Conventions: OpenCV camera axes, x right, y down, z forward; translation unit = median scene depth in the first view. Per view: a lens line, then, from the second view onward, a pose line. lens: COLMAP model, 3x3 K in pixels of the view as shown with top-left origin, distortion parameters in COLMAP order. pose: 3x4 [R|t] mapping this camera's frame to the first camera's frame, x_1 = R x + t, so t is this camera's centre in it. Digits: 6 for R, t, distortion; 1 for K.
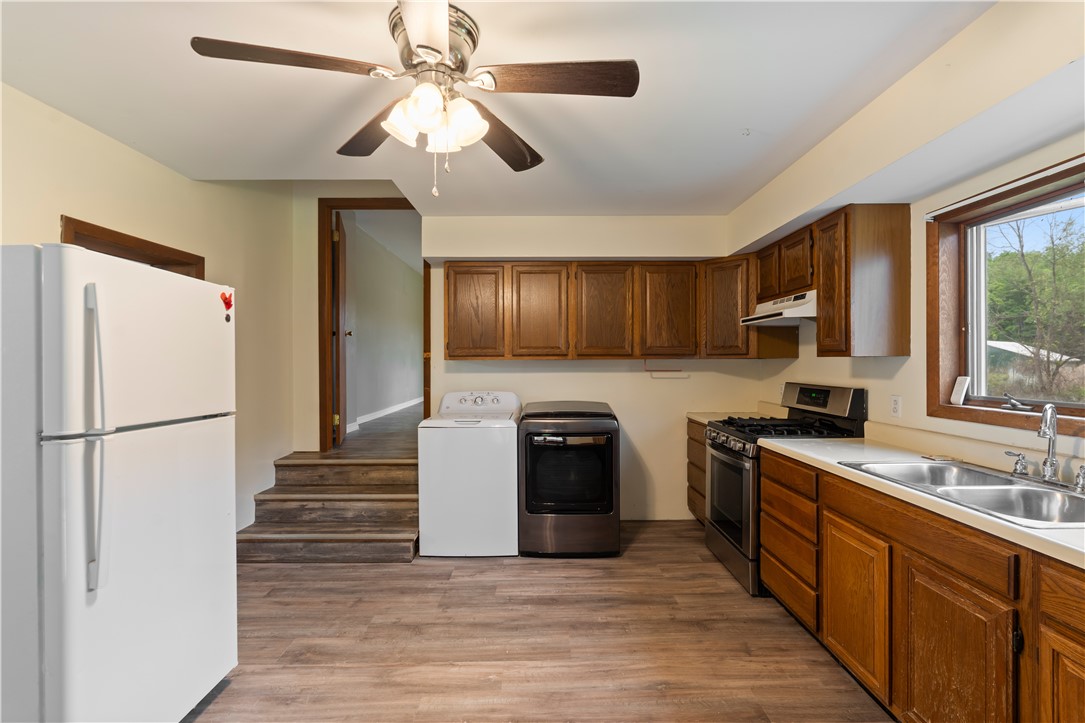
lens RADIAL K [[492.4, 0, 542.5], [0, 492.4, 361.5], [0, 0, 1]] dist [0.002607, 0.000405]
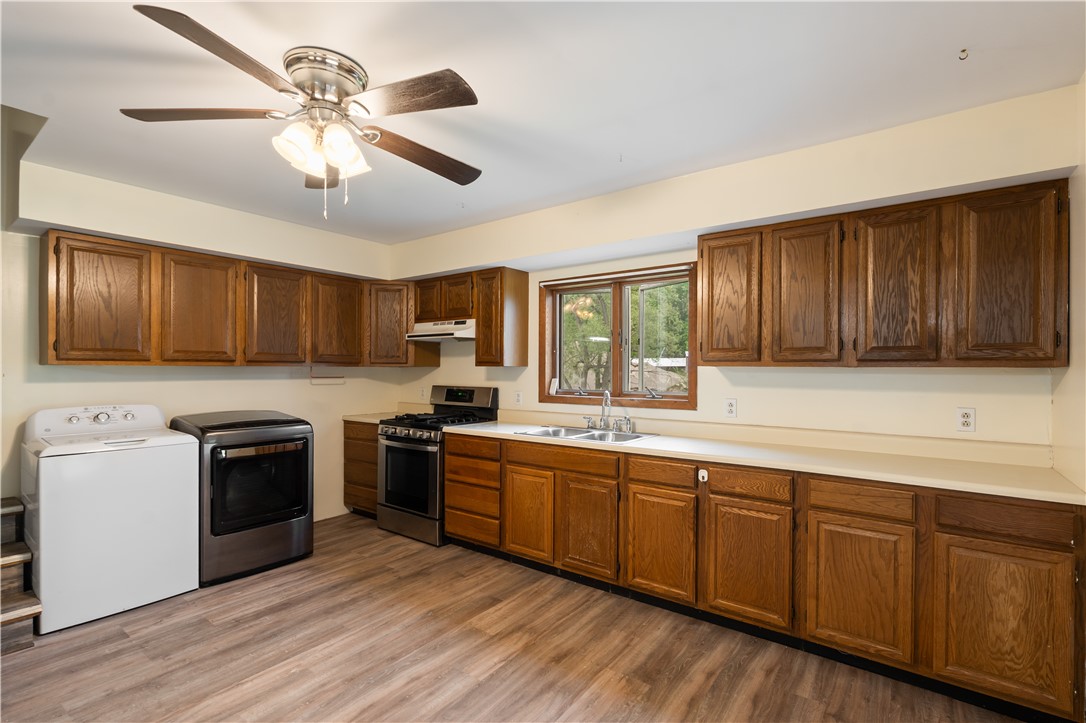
lens RADIAL K [[509.1, 0, 551.8], [0, 509.1, 370.7], [0, 0, 1]] dist [0.003463, 0.000655]
pose [[0.599776, 0.004030, 0.800158, -0.476938], [-0.006047, 0.999982, -0.000503, 0.002895], [-0.800145, -0.004537, 0.599789, -0.058705]]
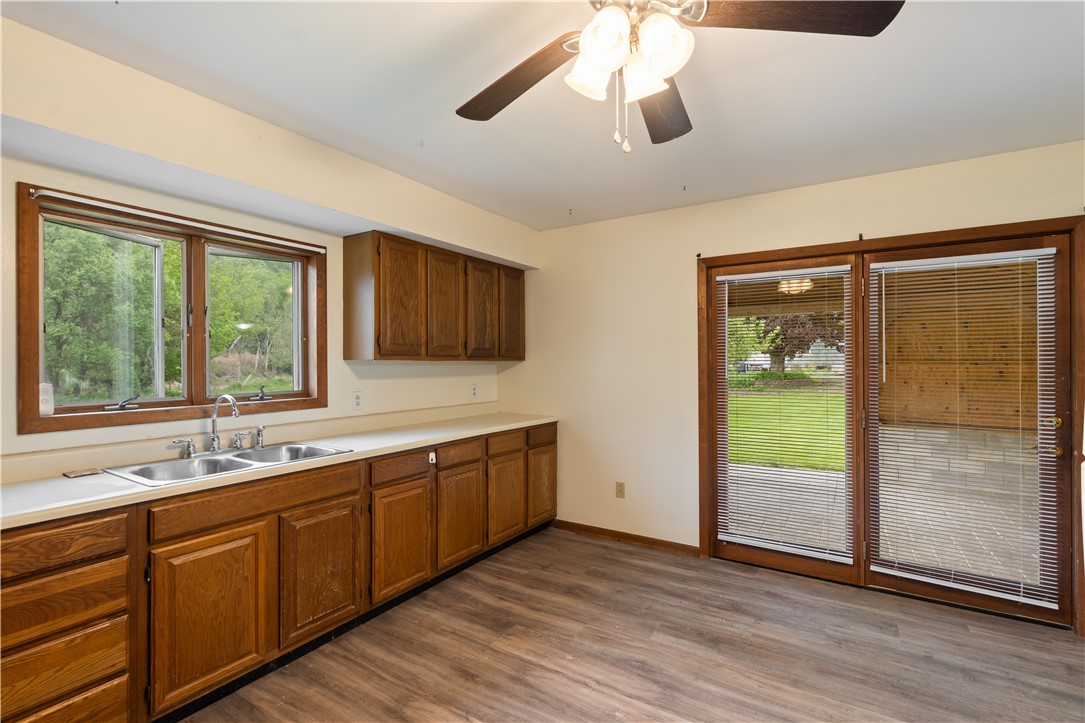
lens RADIAL K [[492.4, 0, 542.5], [0, 492.4, 361.5], [0, 0, 1]] dist [0.002607, 0.000405]
pose [[-0.840177, 0.009872, 0.542223, -0.301805], [0.008187, 0.999951, -0.005520, 0.003120], [-0.542251, -0.000199, -0.840217, 1.002420]]
